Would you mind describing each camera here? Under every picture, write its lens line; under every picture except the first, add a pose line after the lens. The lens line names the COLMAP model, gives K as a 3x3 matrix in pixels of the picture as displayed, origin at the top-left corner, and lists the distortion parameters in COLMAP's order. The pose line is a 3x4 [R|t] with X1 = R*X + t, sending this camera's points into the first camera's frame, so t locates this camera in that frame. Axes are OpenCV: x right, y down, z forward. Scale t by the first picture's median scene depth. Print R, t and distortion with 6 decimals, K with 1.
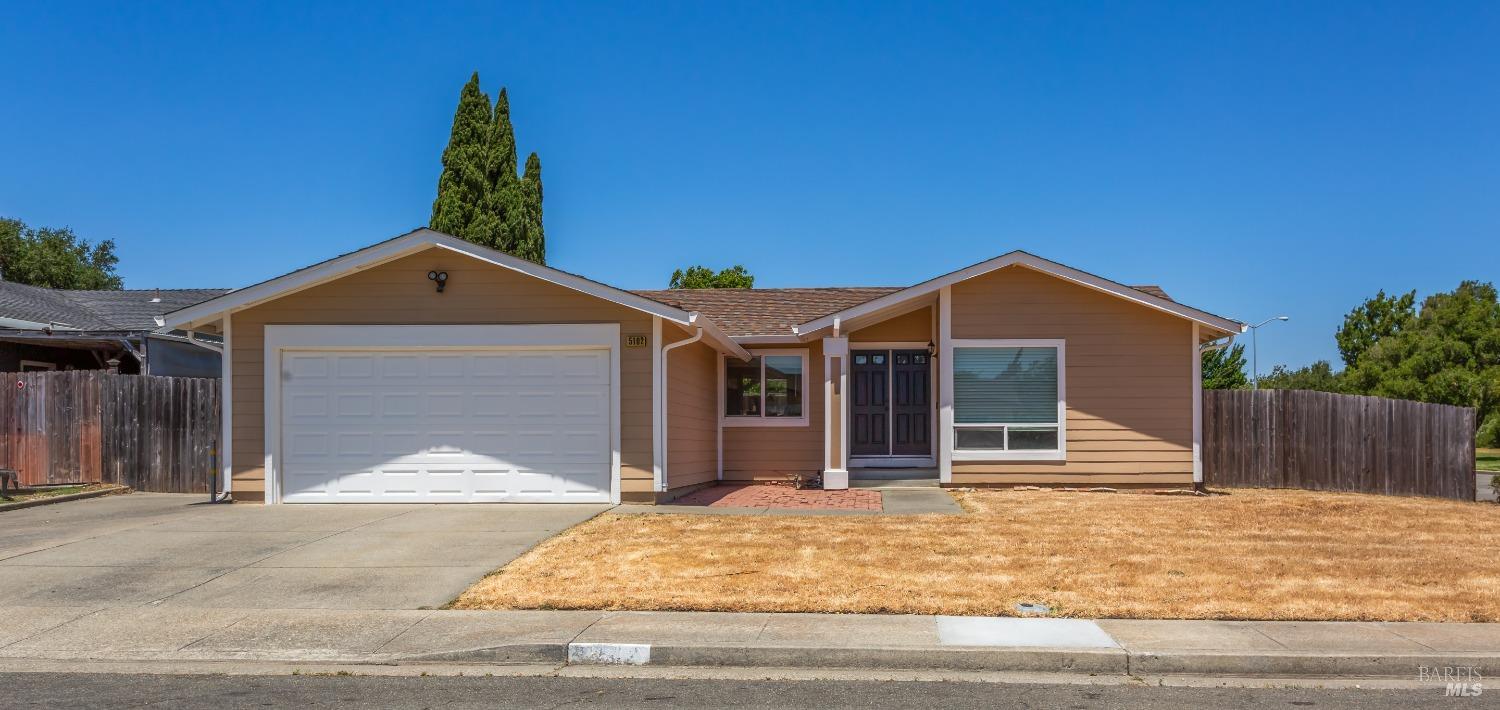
lens RADIAL K [[1288.1, 0, 749.9], [0, 1288.1, 385.7], [0, 0, 1]] dist [0.010137, 0.002708]
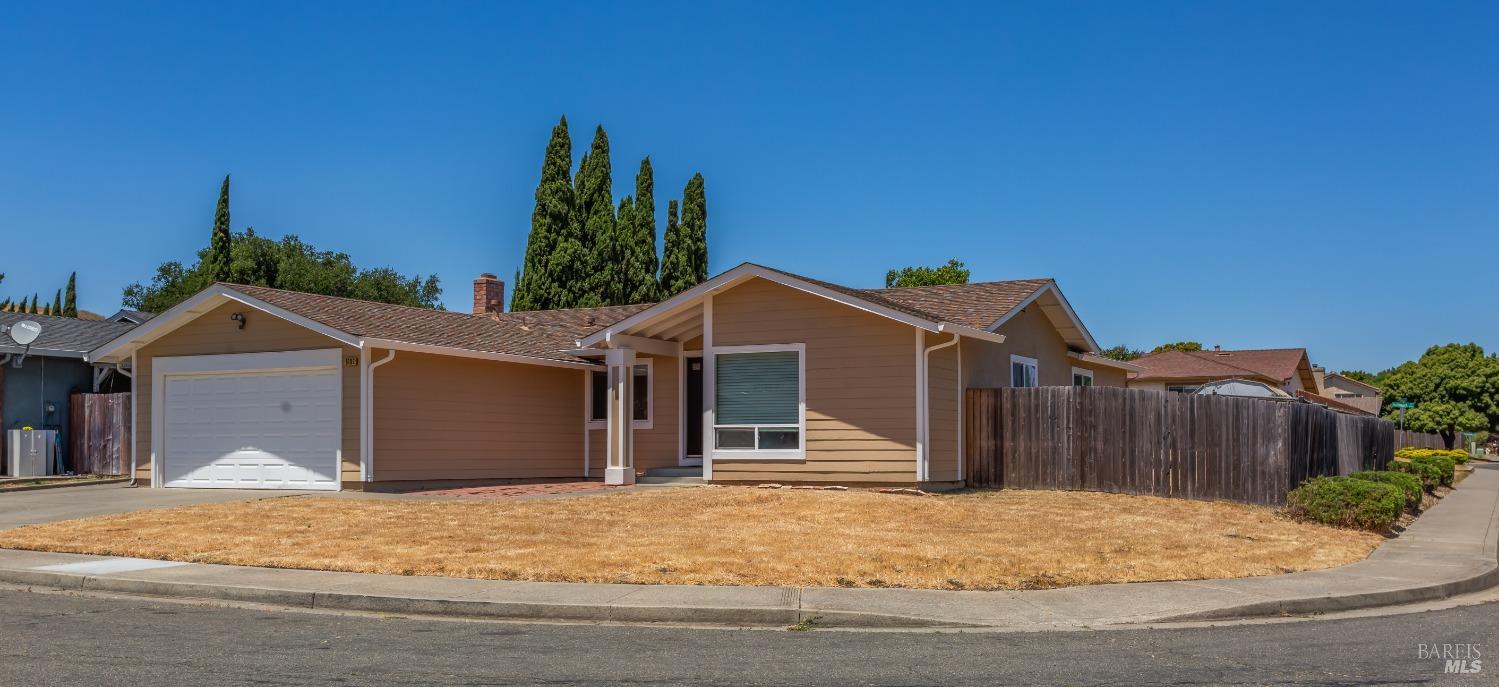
lens RADIAL K [[1450.7, 0, 749.5], [0, 1450.7, 343.5], [0, 0, 1]] dist [0.007215, 0.001605]
pose [[0.886344, -0.034697, -0.461725, 0.747576], [0.020513, 0.999152, -0.035705, 0.005248], [0.462572, 0.022175, 0.886304, -0.062665]]
